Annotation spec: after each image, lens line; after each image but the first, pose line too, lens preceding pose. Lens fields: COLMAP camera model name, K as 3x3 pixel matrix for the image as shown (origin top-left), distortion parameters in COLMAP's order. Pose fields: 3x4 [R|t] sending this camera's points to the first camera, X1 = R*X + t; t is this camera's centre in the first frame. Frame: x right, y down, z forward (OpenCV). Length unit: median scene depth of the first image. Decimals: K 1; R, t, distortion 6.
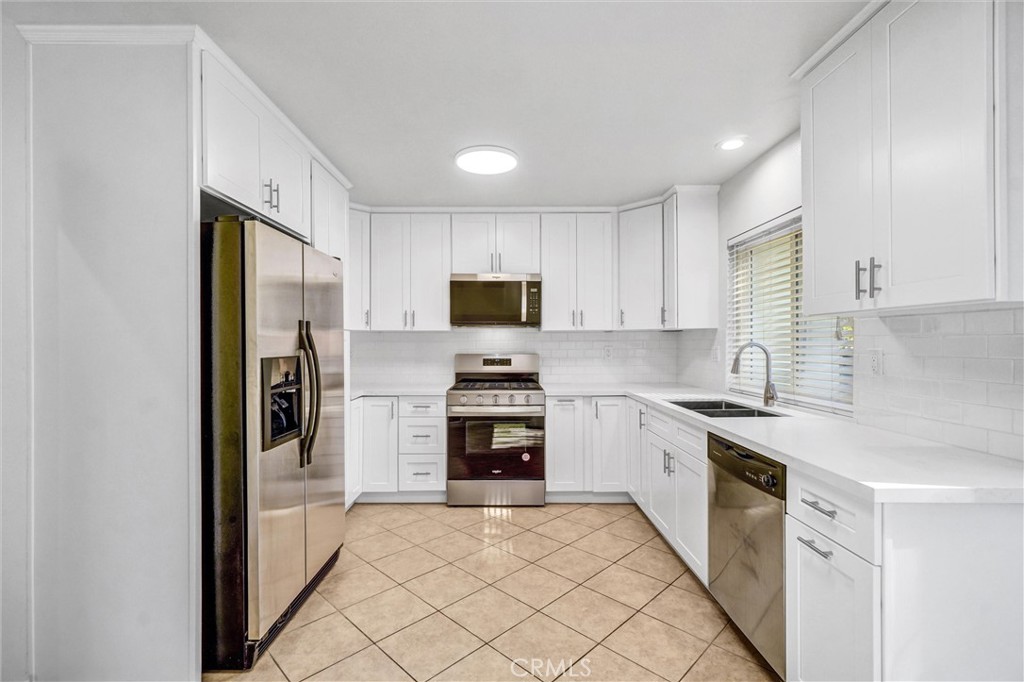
lens RADIAL K [[459.6, 0, 502.5], [0, 459.6, 344.6], [0, 0, 1]] dist [-0.002892, 0.001696]
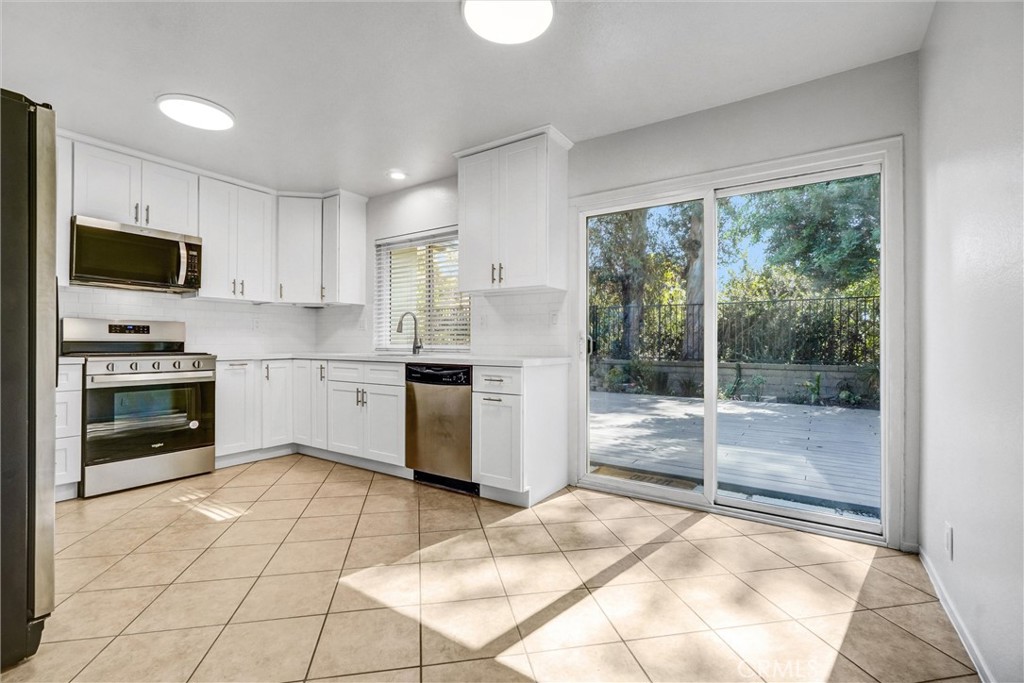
lens RADIAL K [[459.6, 0, 504.9], [0, 459.6, 338.6], [0, 0, 1]] dist [-0.002892, 0.001696]
pose [[0.560512, 0.015858, 0.827995, -0.382498], [-0.003392, 0.999852, -0.016853, 0.078894], [-0.828140, 0.006638, 0.560482, -0.076155]]
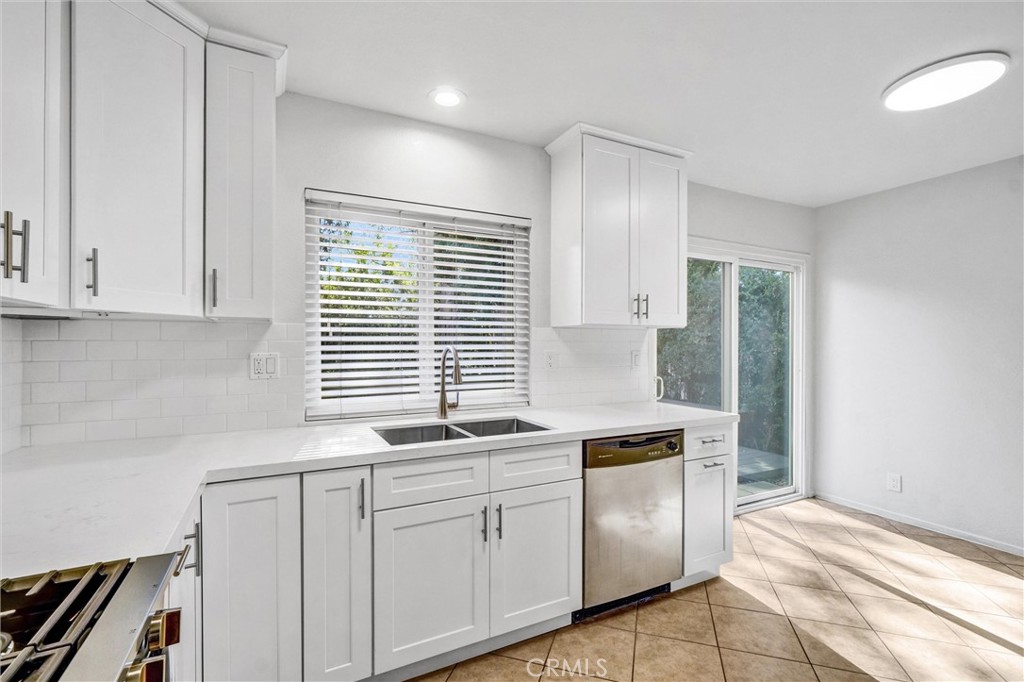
lens RADIAL K [[459.6, 0, 505.8], [0, 459.6, 342.7], [0, 0, 1]] dist [-0.002892, 0.001696]
pose [[-0.453212, 0.008227, 0.891365, -0.192387], [0.006063, 0.999963, -0.006147, -0.003613], [-0.891382, 0.002618, -0.453245, 0.946369]]
